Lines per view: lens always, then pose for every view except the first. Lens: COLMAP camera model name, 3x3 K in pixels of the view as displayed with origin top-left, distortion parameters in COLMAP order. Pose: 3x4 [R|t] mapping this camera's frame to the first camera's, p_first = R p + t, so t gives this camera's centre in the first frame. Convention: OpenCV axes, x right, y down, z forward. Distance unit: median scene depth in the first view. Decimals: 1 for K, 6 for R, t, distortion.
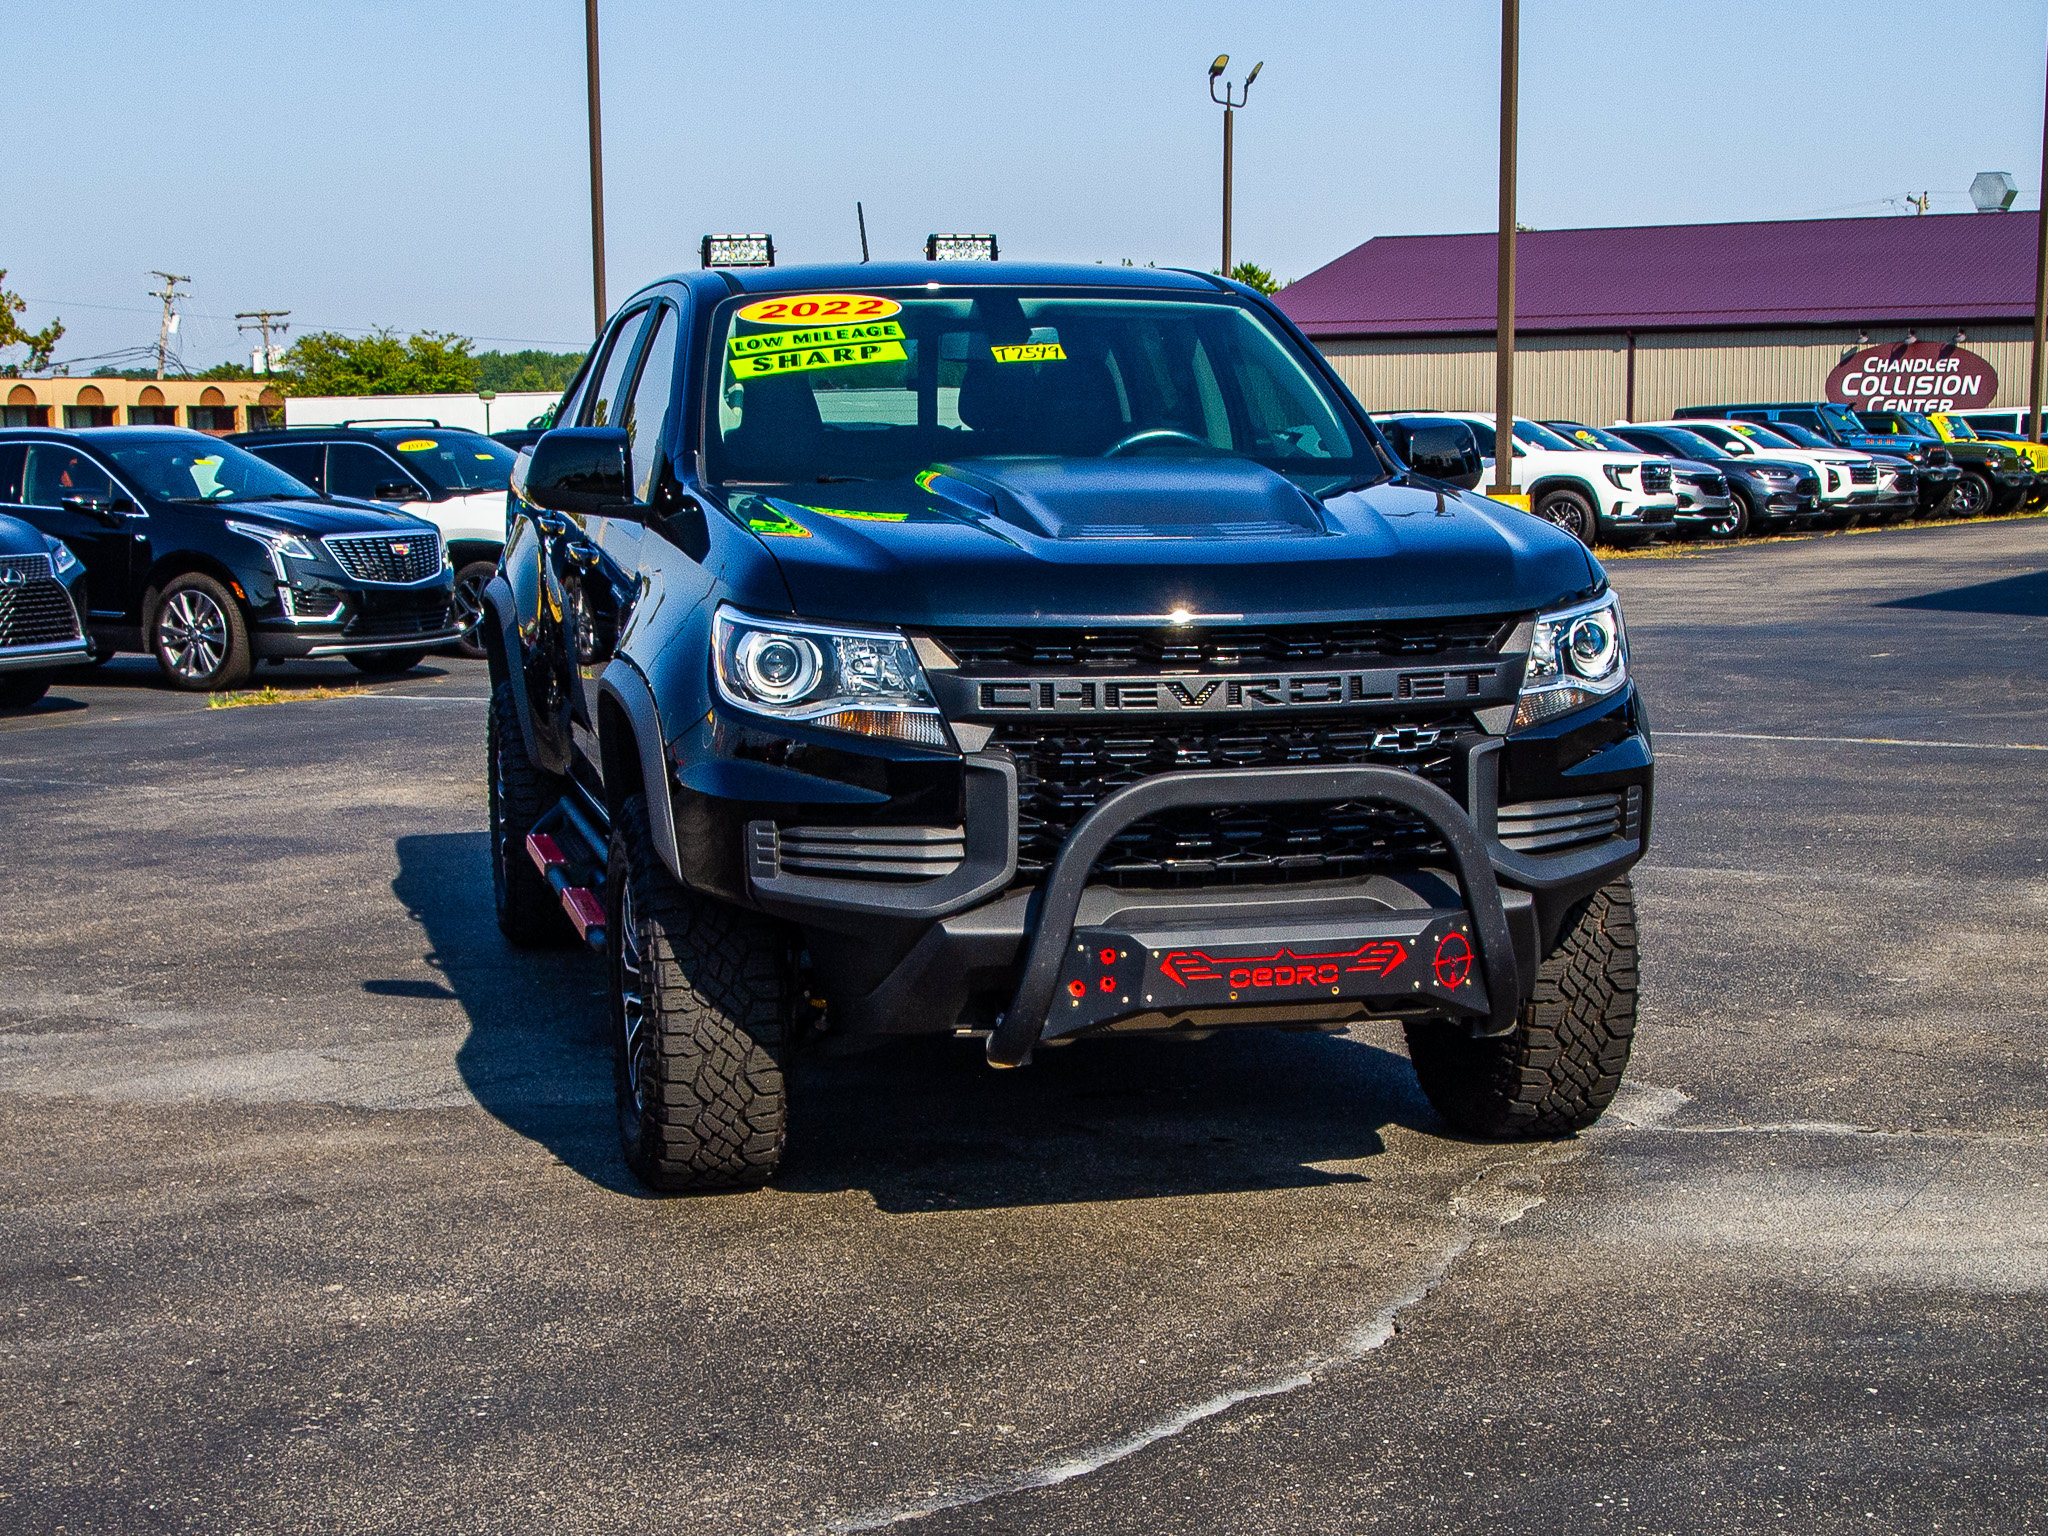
lens RADIAL K [[3575.9, 0, 1031.4], [0, 3575.9, 779.8], [0, 0, 1]] dist [-0.030424, 0.000000]
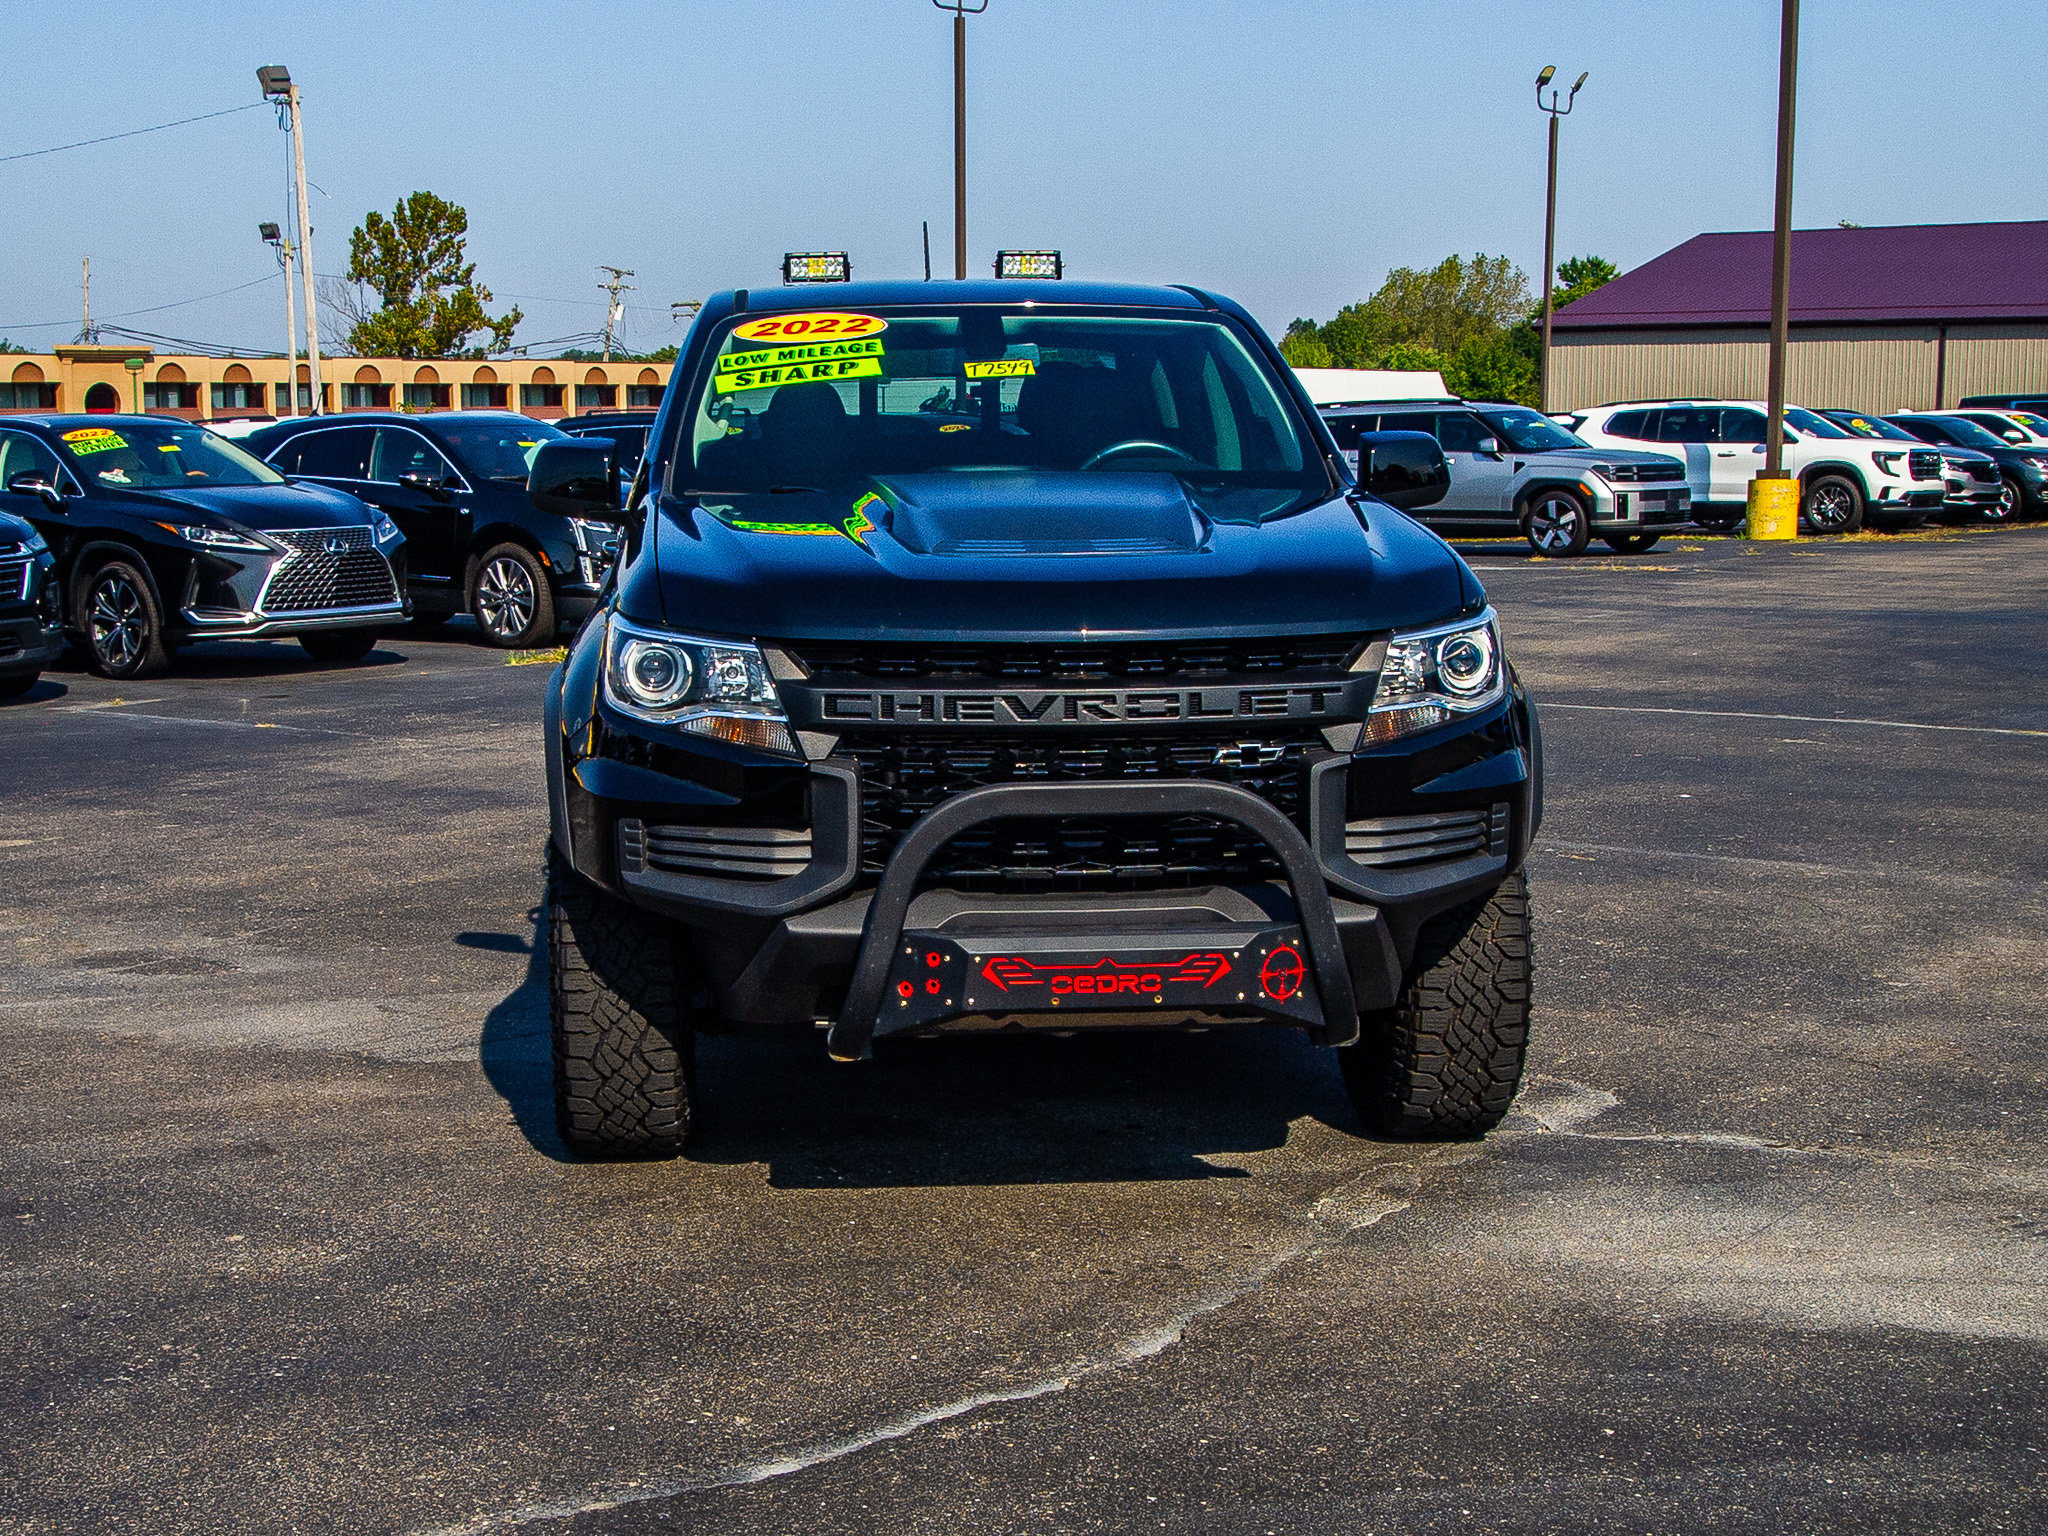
lens RADIAL K [[3224.5, 0, 843.0], [0, 3224.5, 722.1], [0, 0, 1]] dist [-0.040493, 0.000000]
pose [[0.984487, 0.021942, -0.174082, 0.136187], [-0.021897, 0.999758, 0.002178, -0.018291], [0.174087, 0.001668, 0.984729, 0.062533]]
